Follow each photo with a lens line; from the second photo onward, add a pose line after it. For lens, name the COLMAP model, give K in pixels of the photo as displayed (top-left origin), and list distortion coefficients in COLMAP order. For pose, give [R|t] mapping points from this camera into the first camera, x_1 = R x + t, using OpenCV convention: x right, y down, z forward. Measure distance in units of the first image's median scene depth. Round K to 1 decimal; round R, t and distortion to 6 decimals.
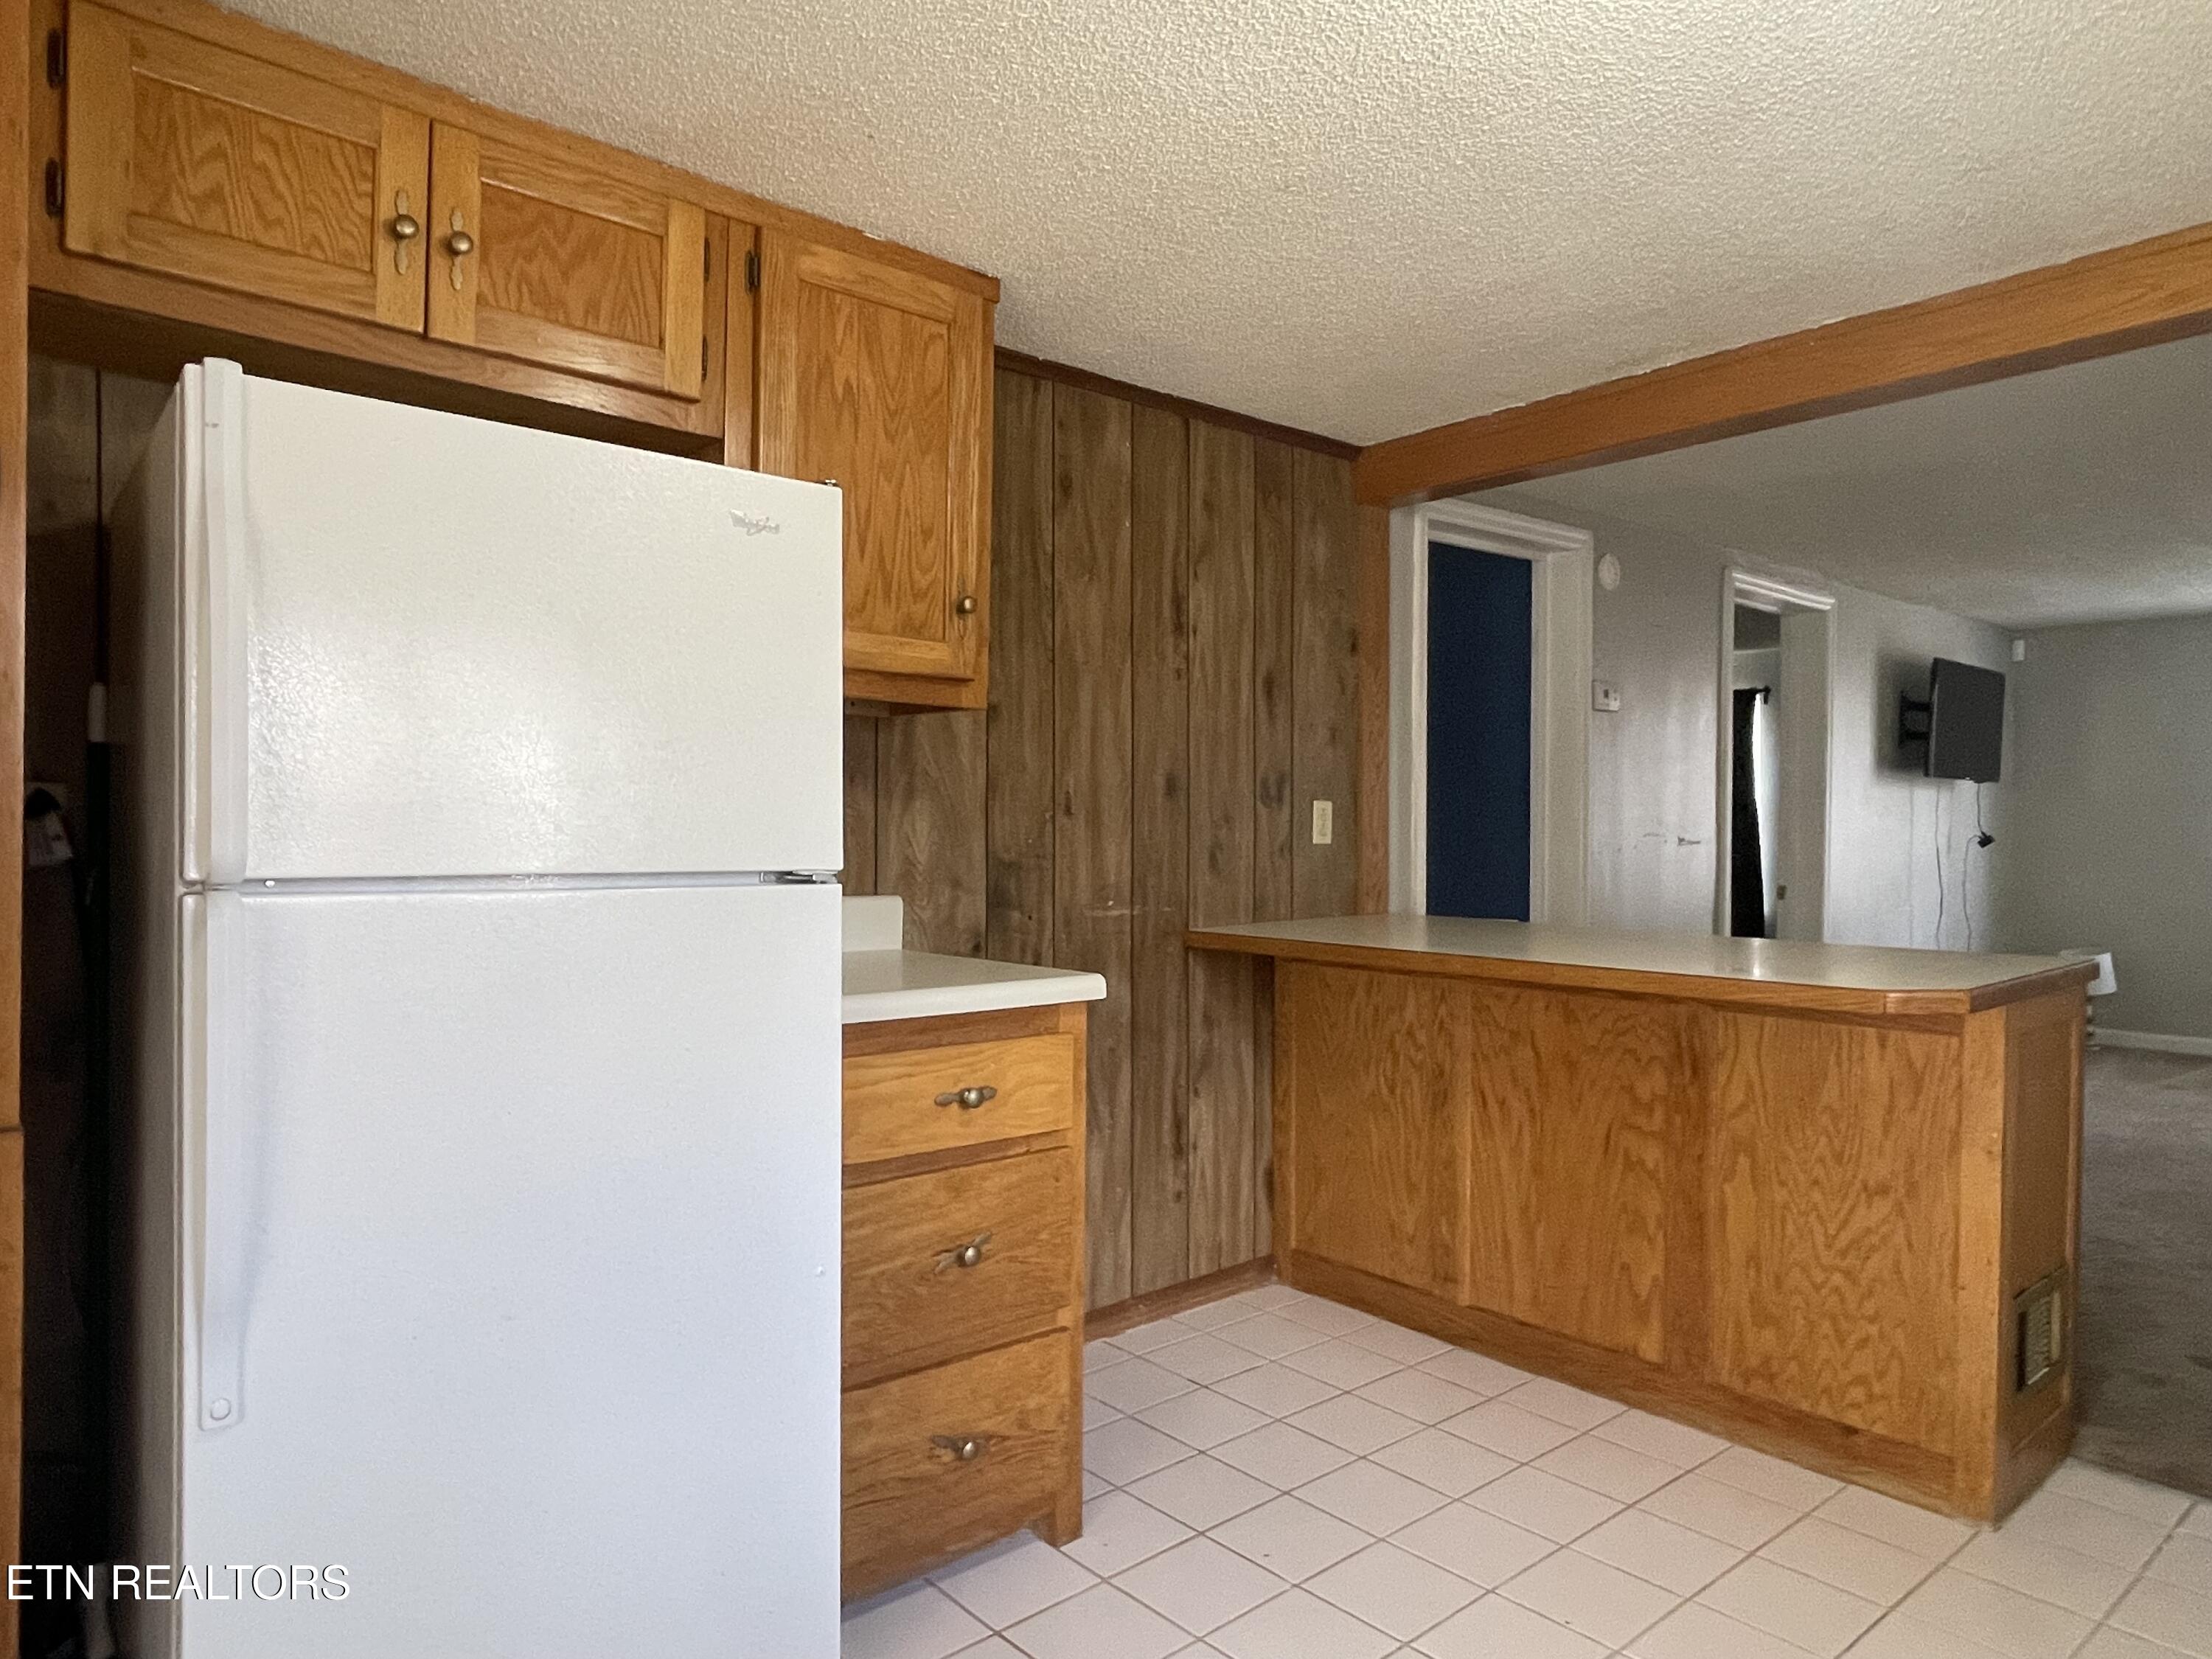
lens RADIAL K [[1364.2, 0, 1100.6], [0, 1364.2, 840.9], [0, 0, 1]] dist [0.002842, -0.009920]
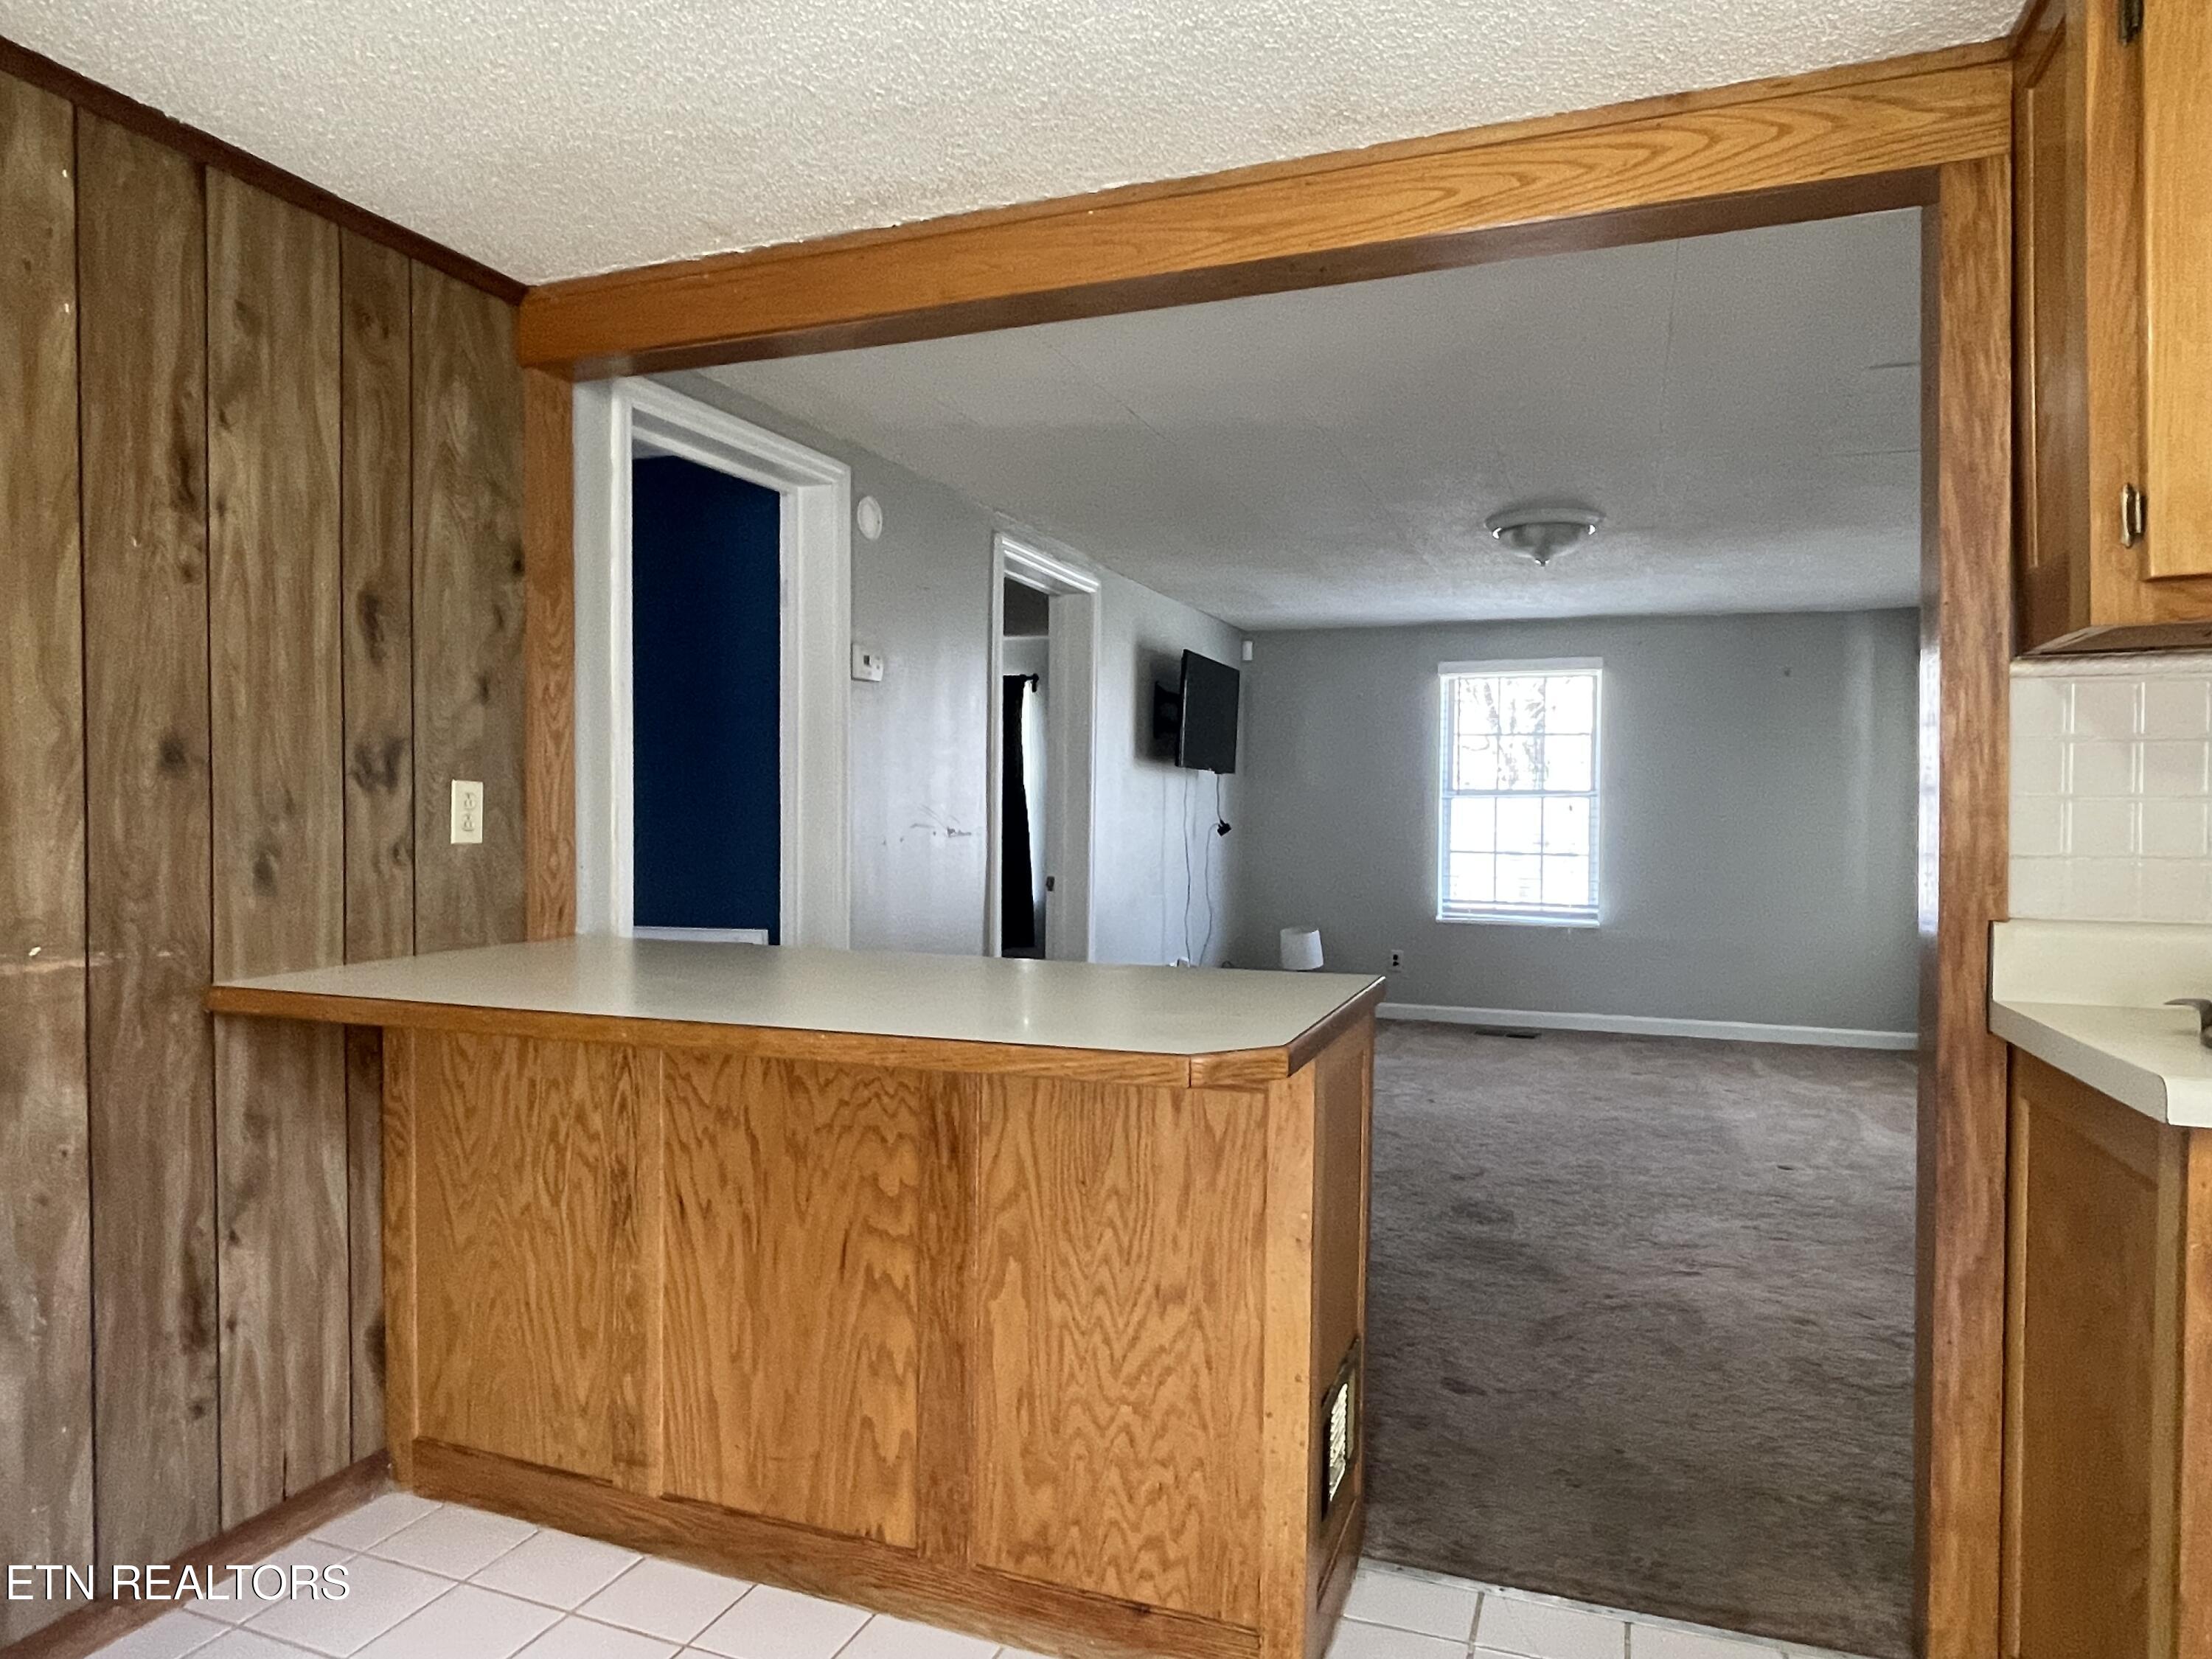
lens RADIAL K [[1364.2, 0, 1096.8], [0, 1364.2, 830.9], [0, 0, 1]] dist [0.002842, -0.009920]
pose [[0.877160, -0.003740, 0.480184, 0.121536], [0.001707, 0.999988, 0.004671, -0.007543], [-0.480195, -0.003277, 0.877155, 0.256524]]
